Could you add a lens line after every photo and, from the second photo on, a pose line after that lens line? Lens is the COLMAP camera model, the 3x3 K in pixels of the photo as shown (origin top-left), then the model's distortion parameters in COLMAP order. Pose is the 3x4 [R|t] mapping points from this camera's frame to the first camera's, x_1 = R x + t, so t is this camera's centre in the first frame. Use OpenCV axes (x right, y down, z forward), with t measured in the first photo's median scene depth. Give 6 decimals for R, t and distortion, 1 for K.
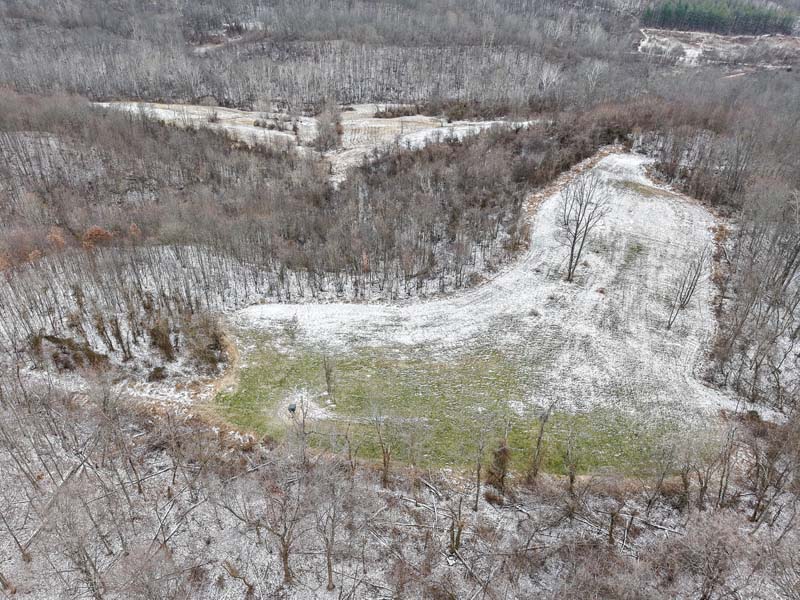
lens RADIAL K [[543.3, 0, 403.3], [0, 543.3, 299.5], [0, 0, 1]] dist [0.016617, -0.016882]
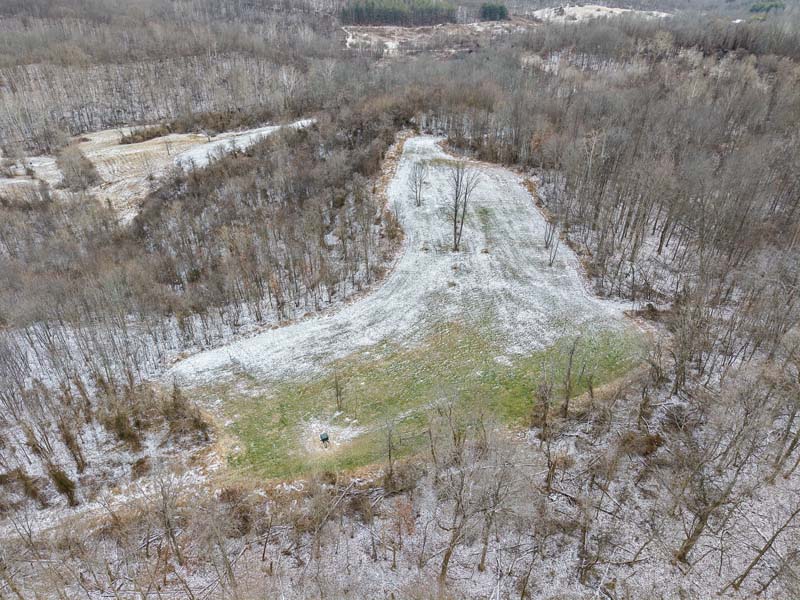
lens RADIAL K [[543.3, 0, 402.4], [0, 543.3, 299.2], [0, 0, 1]] dist [0.016617, -0.016882]
pose [[0.863972, -0.279619, 0.418766, -0.211017], [0.282571, 0.957586, 0.056418, -0.023976], [-0.416780, 0.069588, 0.906340, 0.032696]]
